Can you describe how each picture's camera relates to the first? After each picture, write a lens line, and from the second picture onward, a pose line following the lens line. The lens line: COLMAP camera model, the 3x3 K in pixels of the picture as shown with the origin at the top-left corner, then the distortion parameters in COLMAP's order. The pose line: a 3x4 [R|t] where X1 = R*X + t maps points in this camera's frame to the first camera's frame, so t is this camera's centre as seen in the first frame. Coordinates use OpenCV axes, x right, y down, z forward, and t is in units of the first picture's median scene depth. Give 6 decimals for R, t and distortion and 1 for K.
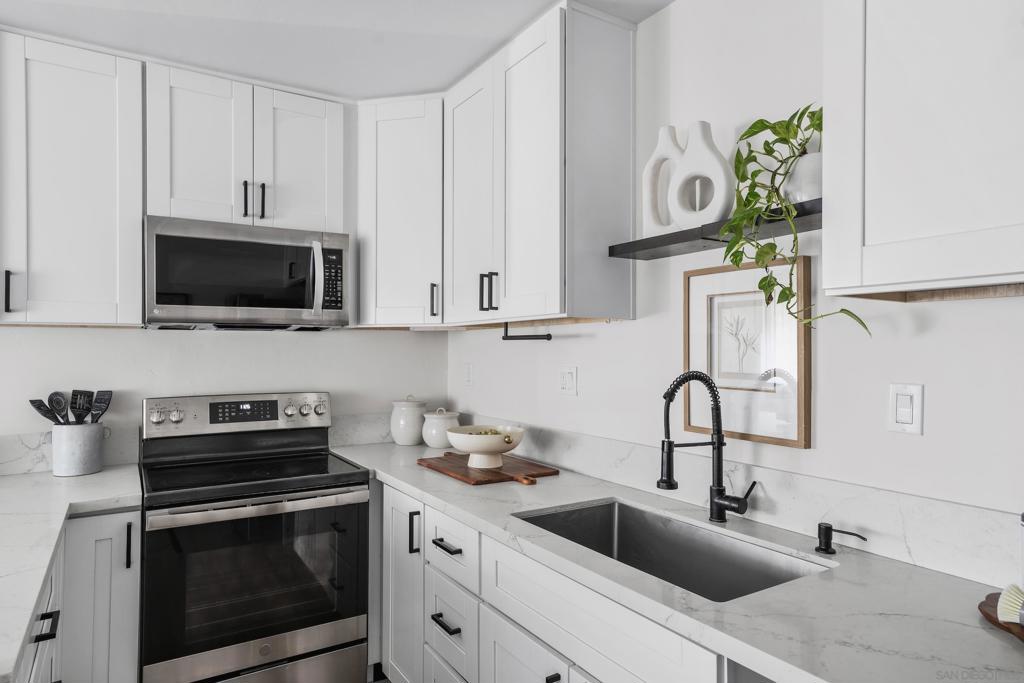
lens RADIAL K [[620.2, 0, 513.8], [0, 620.2, 346.6], [0, 0, 1]] dist [0.007516, 0.006904]
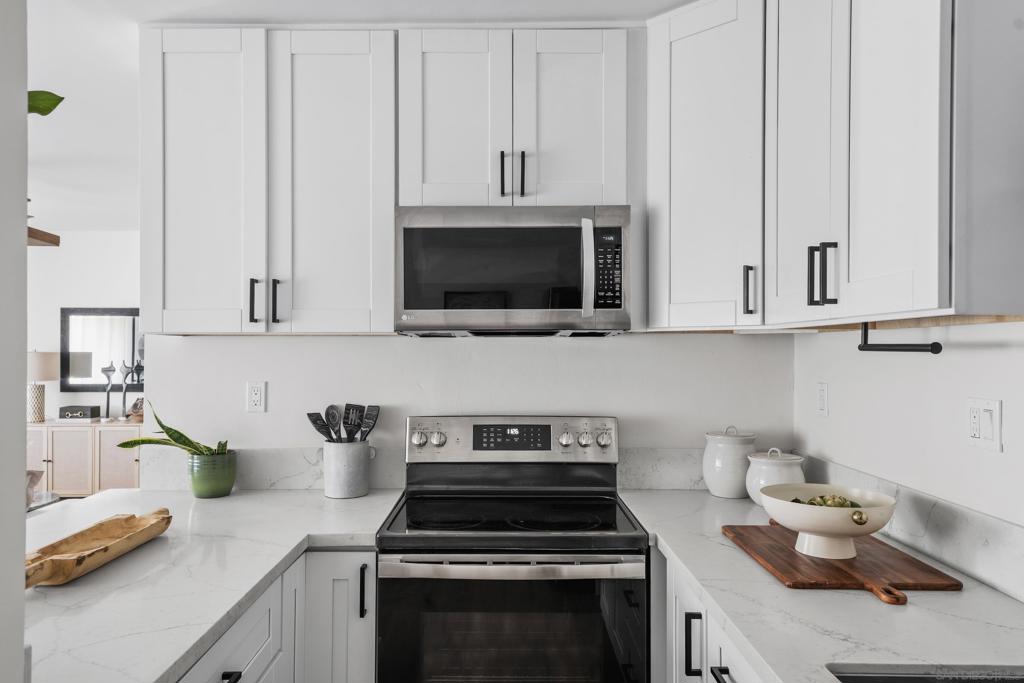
lens RADIAL K [[745.3, 0, 508.6], [0, 745.3, 341.9], [0, 0, 1]] dist [0.023361, 0.002639]
pose [[0.846340, -0.002879, -0.532636, 0.086330], [0.002109, 0.999996, -0.002054, -0.019163], [0.532640, 0.000615, 0.846342, 0.190183]]
